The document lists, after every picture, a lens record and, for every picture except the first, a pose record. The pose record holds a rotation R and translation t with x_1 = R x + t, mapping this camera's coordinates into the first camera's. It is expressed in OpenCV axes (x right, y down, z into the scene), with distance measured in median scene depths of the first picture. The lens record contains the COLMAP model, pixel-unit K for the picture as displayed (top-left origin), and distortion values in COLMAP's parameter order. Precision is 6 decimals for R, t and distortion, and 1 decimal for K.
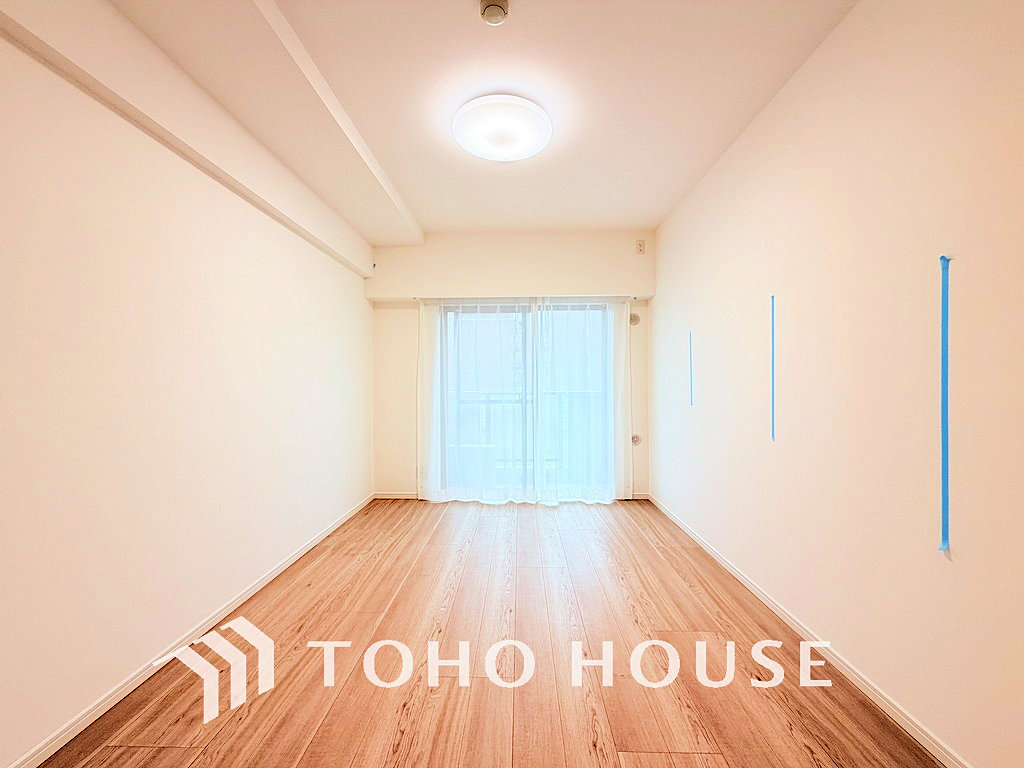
lens RADIAL K [[410.0, 0, 509.6], [0, 410.0, 383.9], [0, 0, 1]] dist [0.000863, -0.000065]
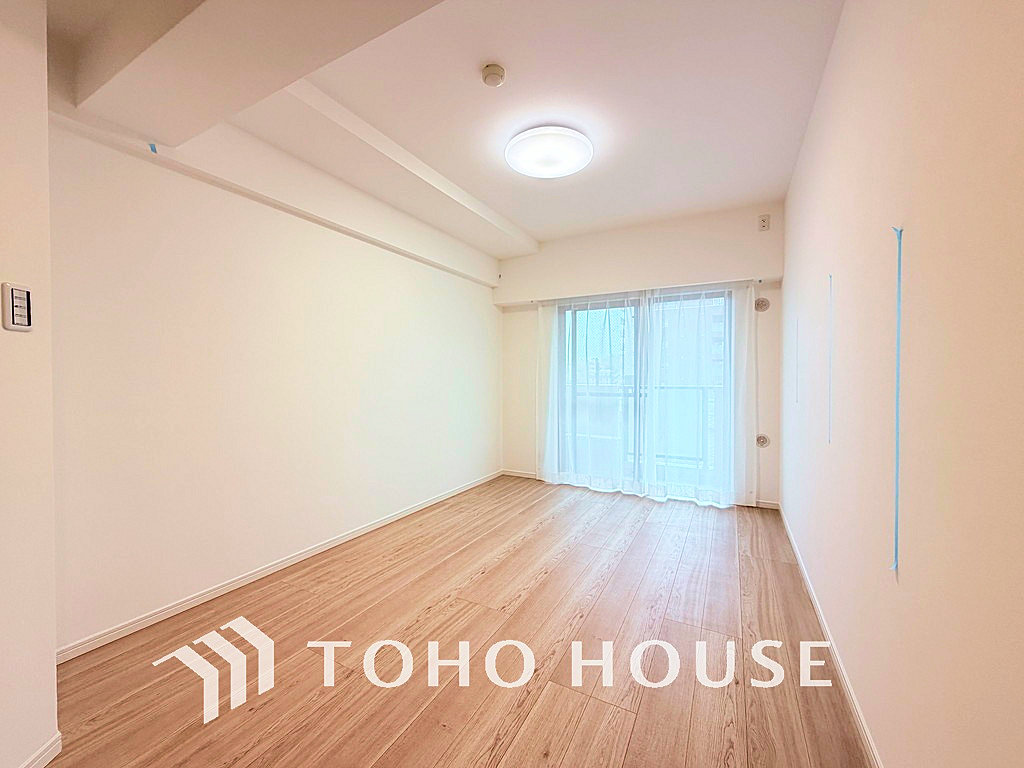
lens RADIAL K [[410.0, 0, 509.6], [0, 410.0, 383.9], [0, 0, 1]] dist [0.000863, -0.000065]
pose [[0.890806, 0.010200, -0.454270, 0.226915], [-0.003761, 0.999879, 0.015074, 0.001821], [0.454369, -0.011719, 0.890737, -0.037829]]
